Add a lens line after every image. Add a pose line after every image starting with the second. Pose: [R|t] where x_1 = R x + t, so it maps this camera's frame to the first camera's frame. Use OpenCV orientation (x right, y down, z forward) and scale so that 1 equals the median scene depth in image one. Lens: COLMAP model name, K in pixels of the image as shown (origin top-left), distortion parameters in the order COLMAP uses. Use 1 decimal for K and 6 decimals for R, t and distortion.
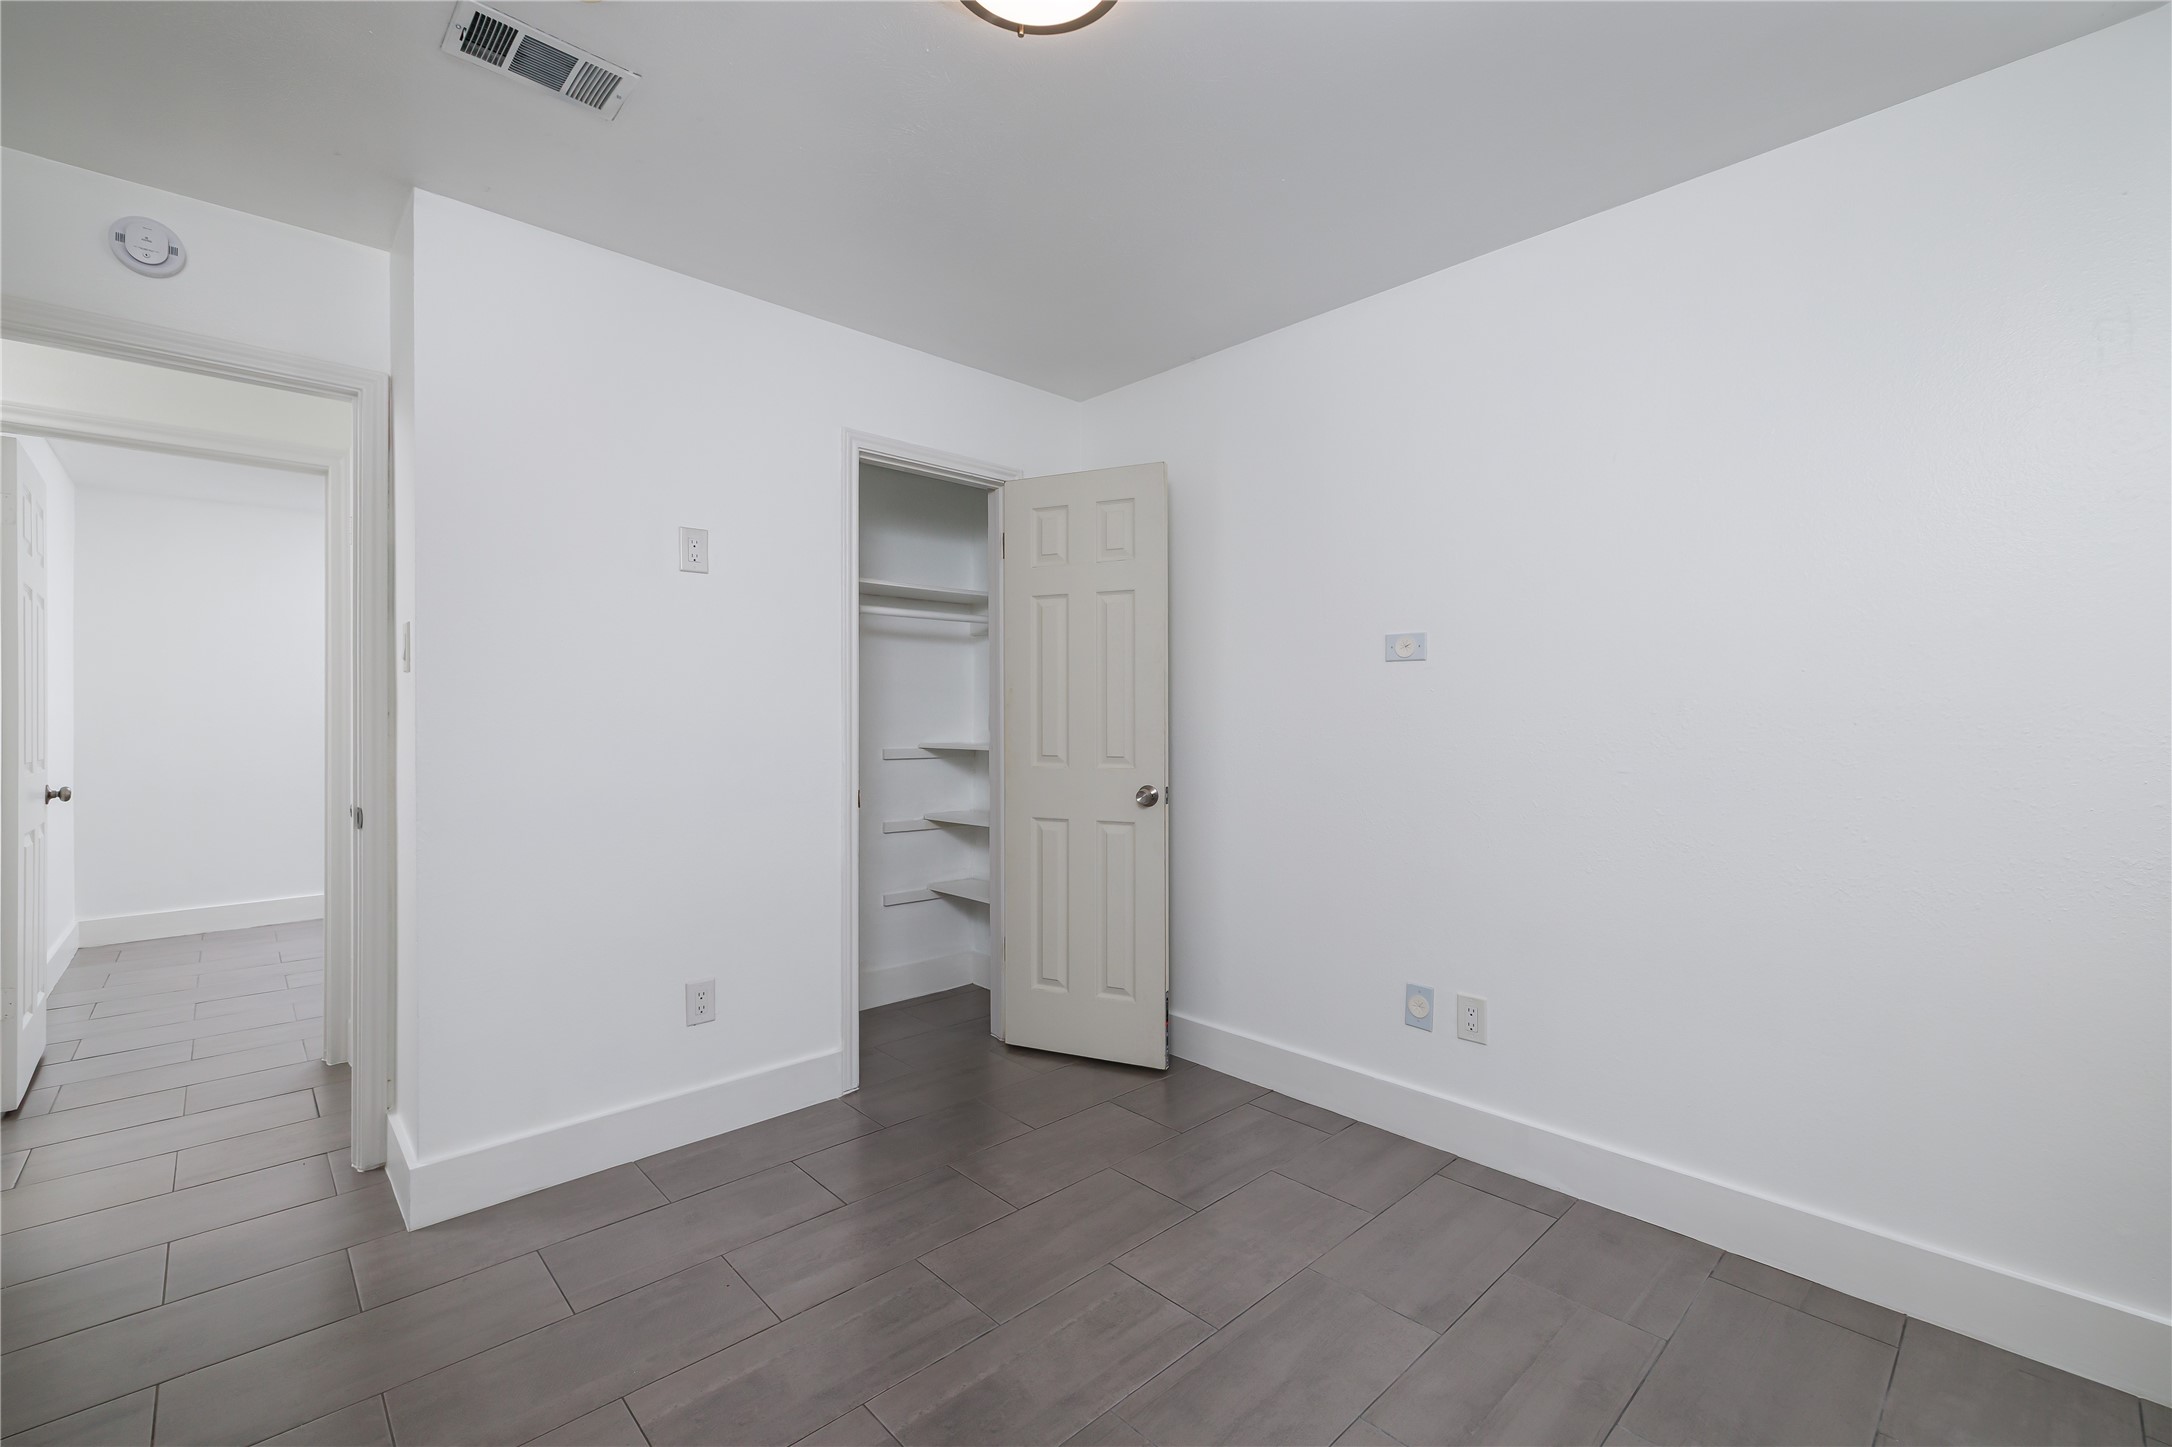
lens RADIAL K [[925.0, 0, 1084.2], [0, 925.0, 713.7], [0, 0, 1]] dist [-0.002525, -0.000068]
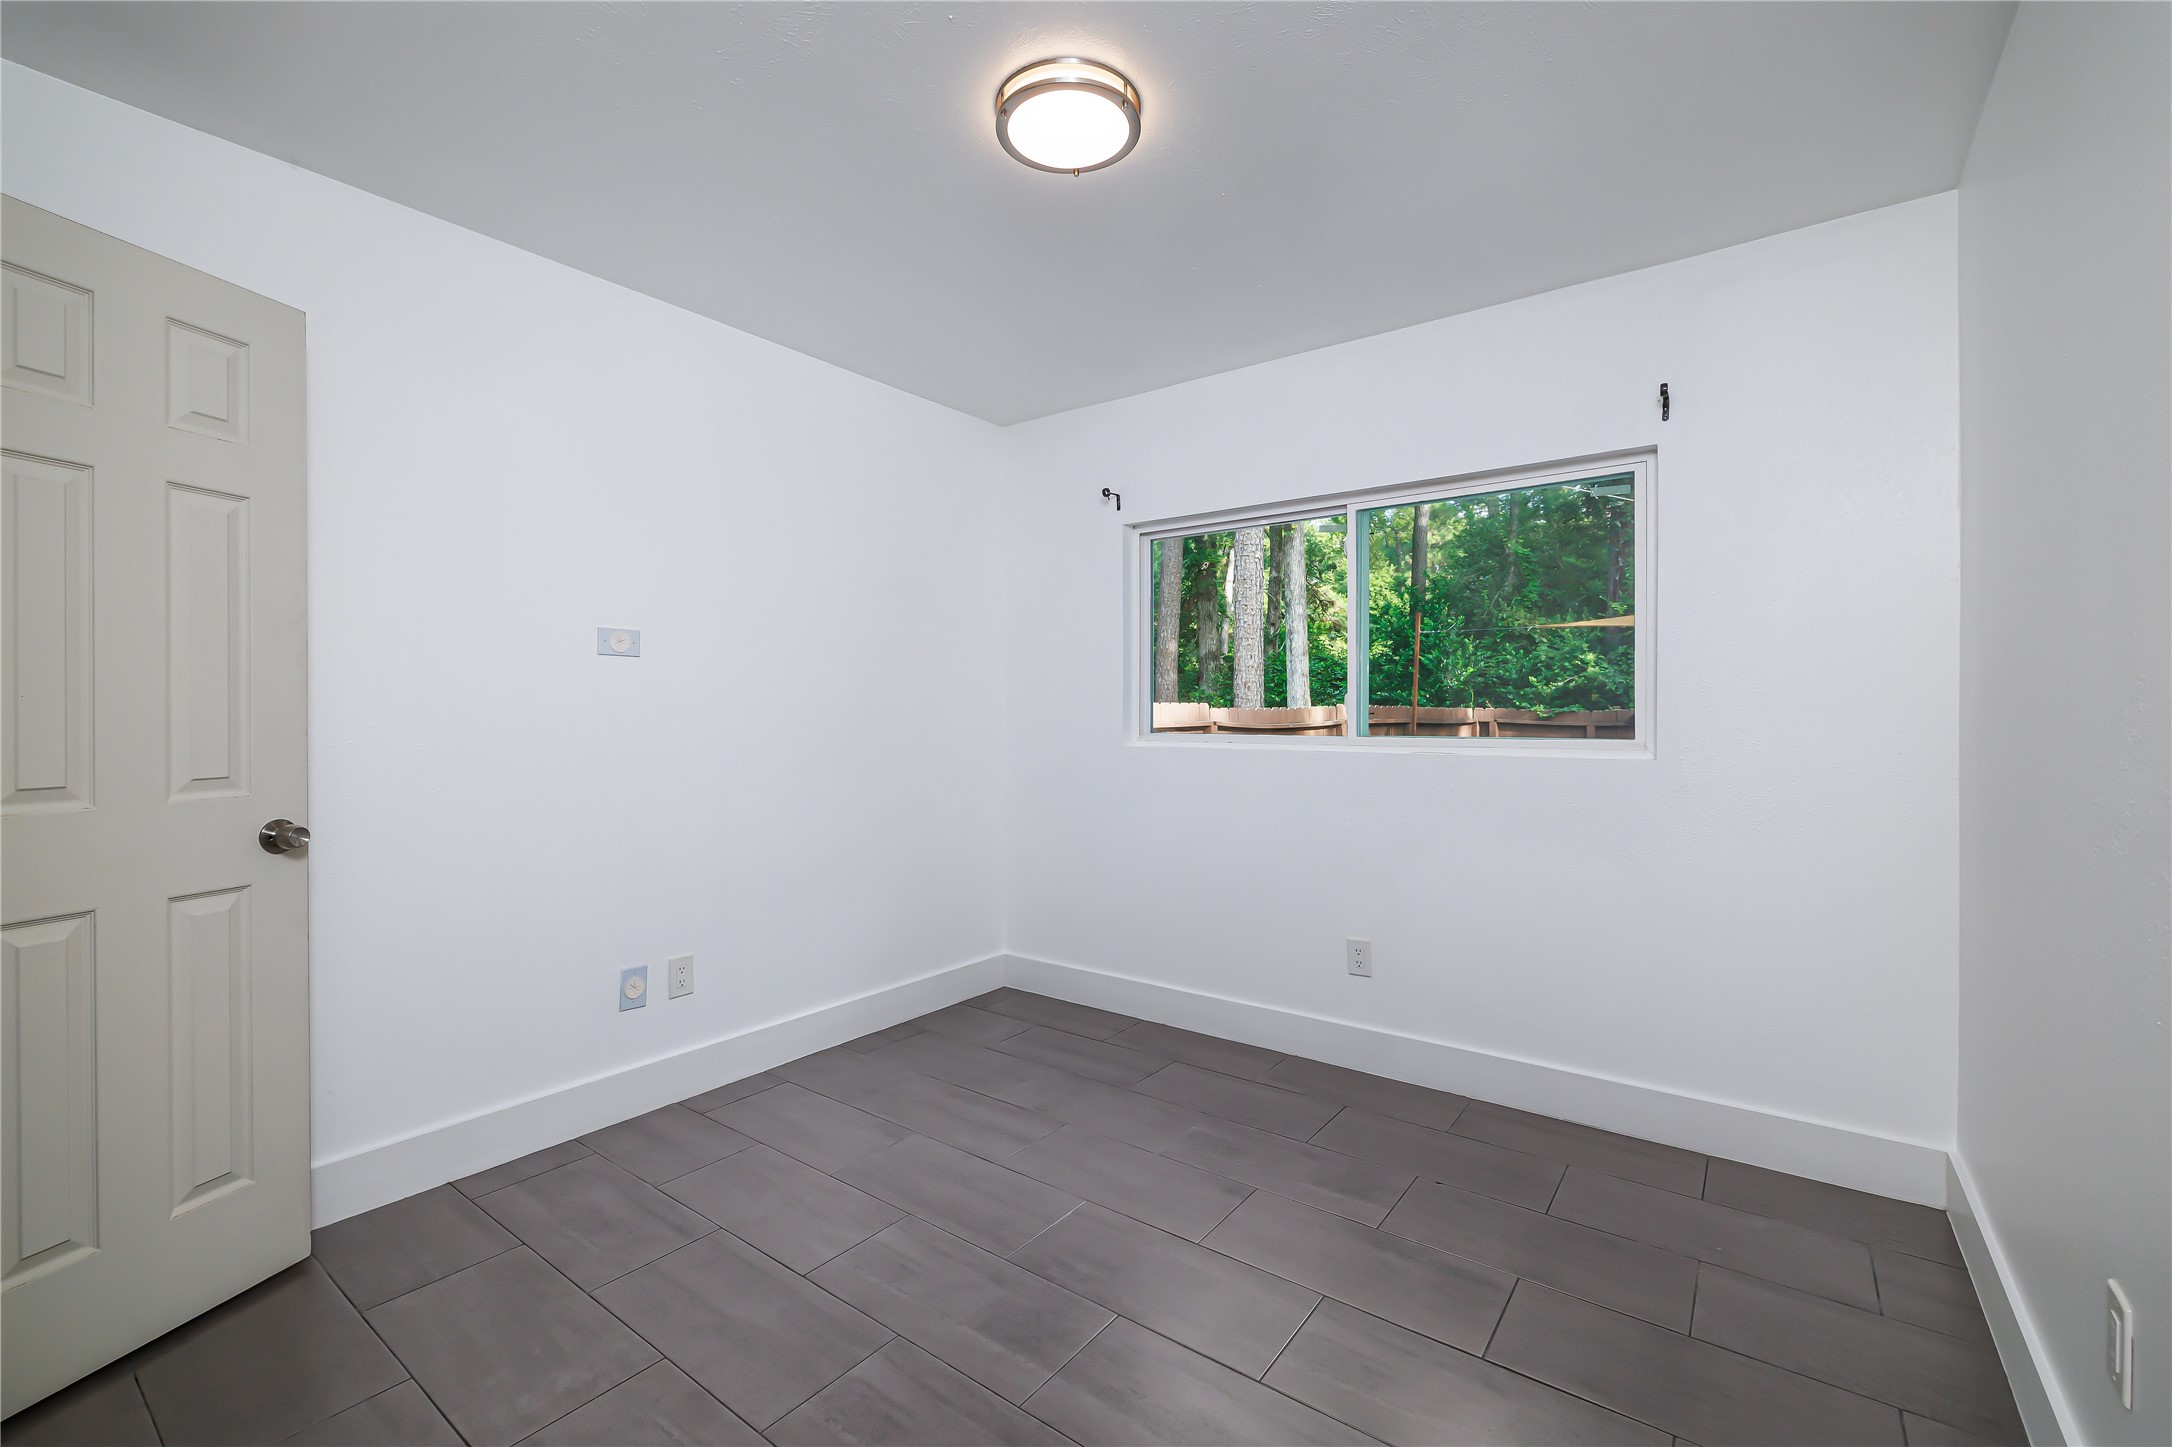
lens RADIAL K [[925.0, 0, 1078.8], [0, 925.0, 719.4], [0, 0, 1]] dist [-0.002525, -0.000068]
pose [[-0.164397, -0.007202, 0.986368, -0.751685], [-0.003110, 0.999972, 0.006783, 0.004819], [-0.986389, -0.001953, -0.164414, 0.679750]]
